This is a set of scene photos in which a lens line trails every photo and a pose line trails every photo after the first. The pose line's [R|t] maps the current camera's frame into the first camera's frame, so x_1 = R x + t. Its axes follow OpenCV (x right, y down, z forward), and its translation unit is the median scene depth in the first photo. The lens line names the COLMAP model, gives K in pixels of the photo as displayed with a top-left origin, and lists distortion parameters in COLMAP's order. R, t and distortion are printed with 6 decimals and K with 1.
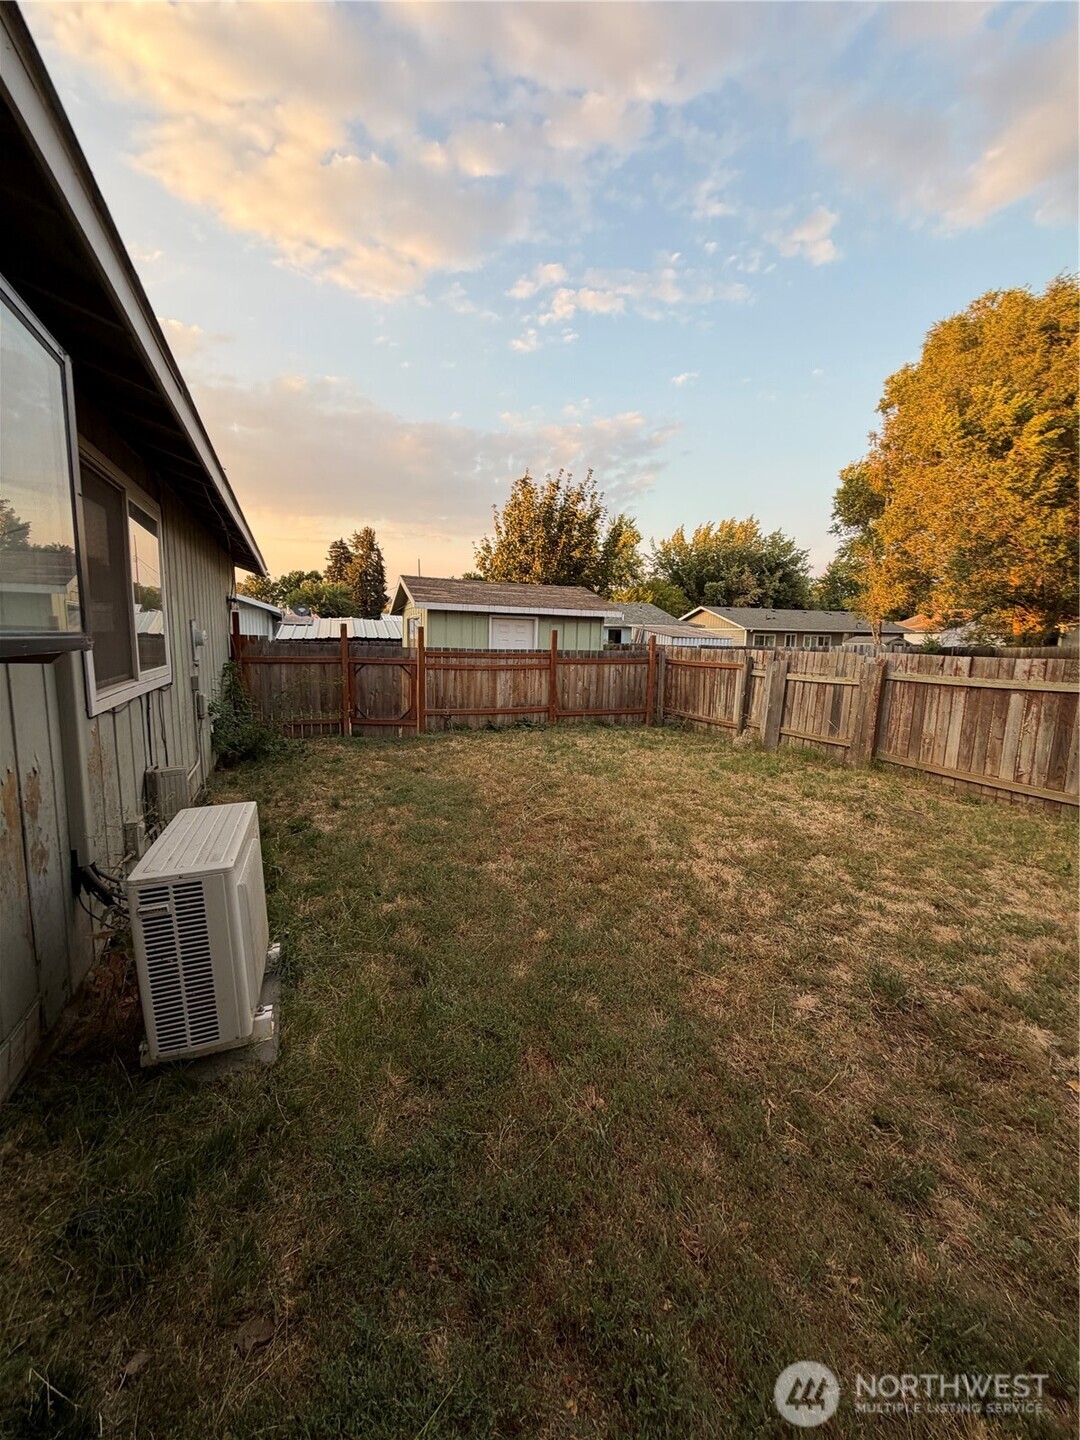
lens RADIAL K [[572.2, 0, 542.1], [0, 572.2, 721.3], [0, 0, 1]] dist [-0.011543, 0.000675]
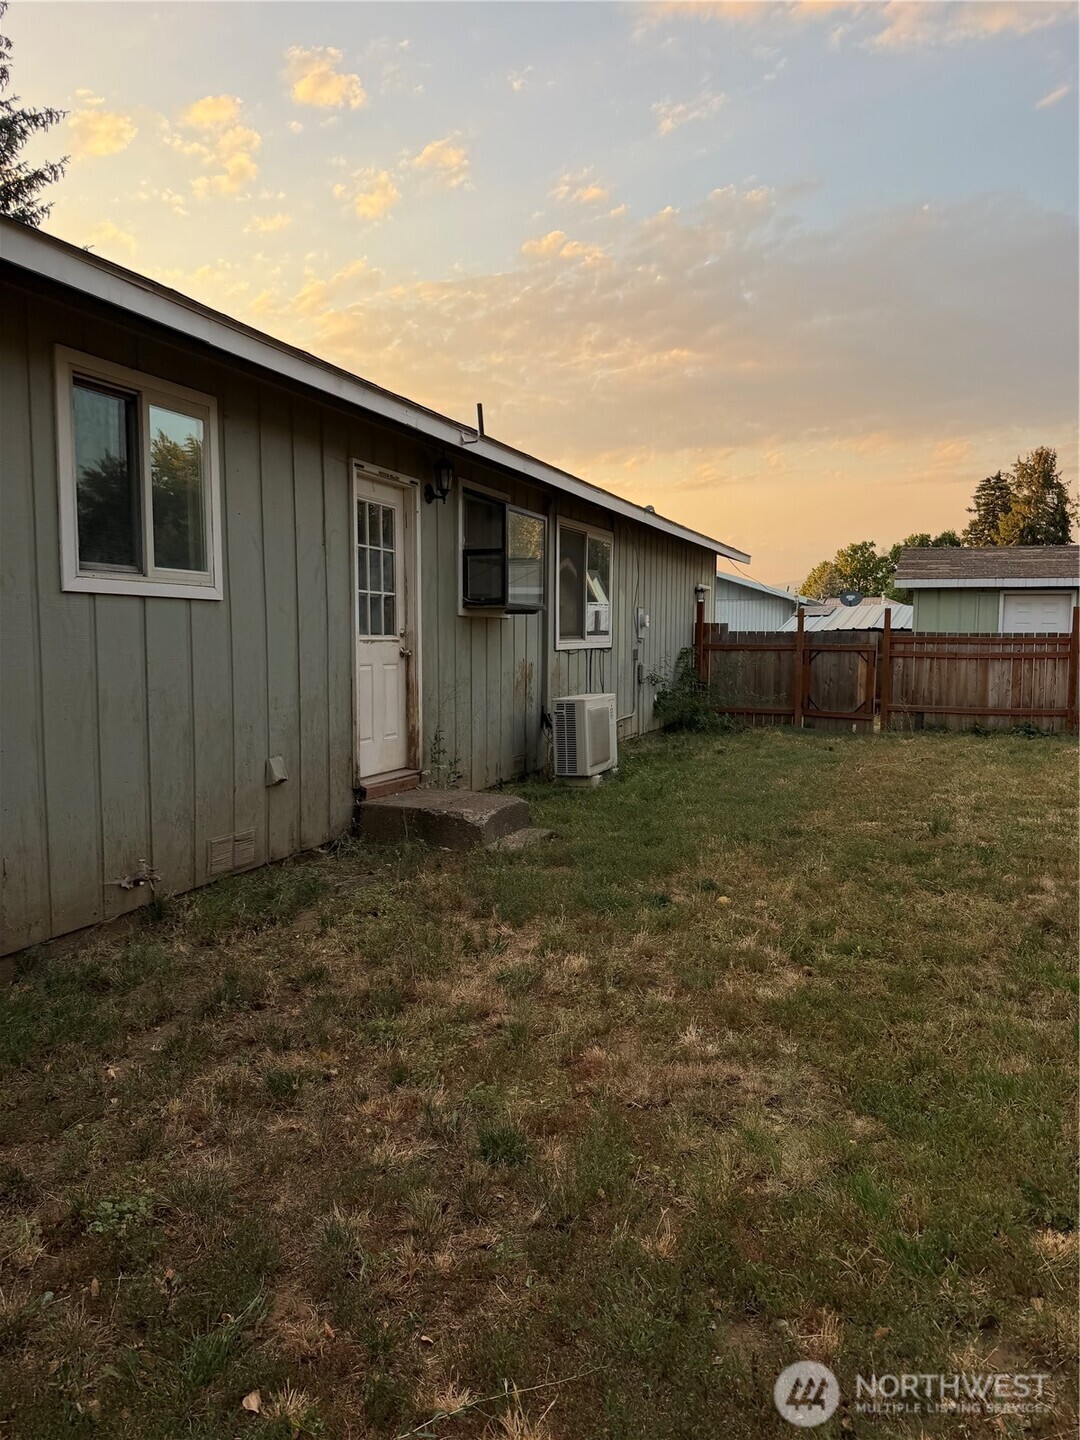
lens RADIAL K [[1011.1, 0, 538.4], [0, 1011.1, 720.4], [0, 0, 1]] dist [0.015770, -0.033466]
pose [[0.721165, 0.033061, -0.691974, 0.455442], [-0.083727, 0.995698, -0.039687, 0.105406], [0.687685, 0.086557, 0.720830, -0.445517]]
